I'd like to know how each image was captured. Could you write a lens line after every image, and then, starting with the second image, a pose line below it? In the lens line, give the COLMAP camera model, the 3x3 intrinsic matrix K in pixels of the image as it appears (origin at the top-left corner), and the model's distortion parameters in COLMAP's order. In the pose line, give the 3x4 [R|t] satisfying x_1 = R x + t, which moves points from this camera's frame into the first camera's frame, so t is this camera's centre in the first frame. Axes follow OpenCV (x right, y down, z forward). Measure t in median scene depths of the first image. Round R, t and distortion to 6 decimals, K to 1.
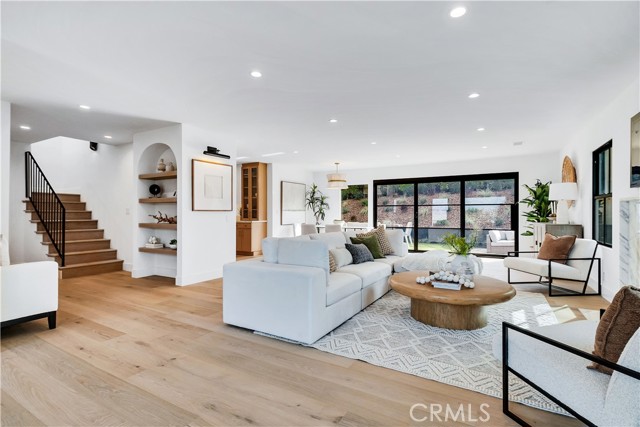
lens RADIAL K [[310.6, 0, 322.0], [0, 310.6, 213.8], [0, 0, 1]] dist [0.003855, -0.001729]
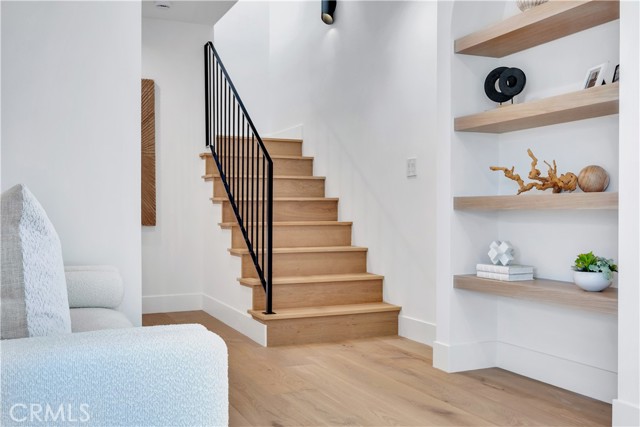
lens RADIAL K [[648.5, 0, 319.8], [0, 648.5, 213.0], [0, 0, 1]] dist [0.008946, 0.000000]
pose [[0.809349, 0.000384, -0.587328, -0.241359], [0.003371, 0.999980, 0.005298, 0.031947], [0.587319, -0.006268, 0.809331, 0.301361]]
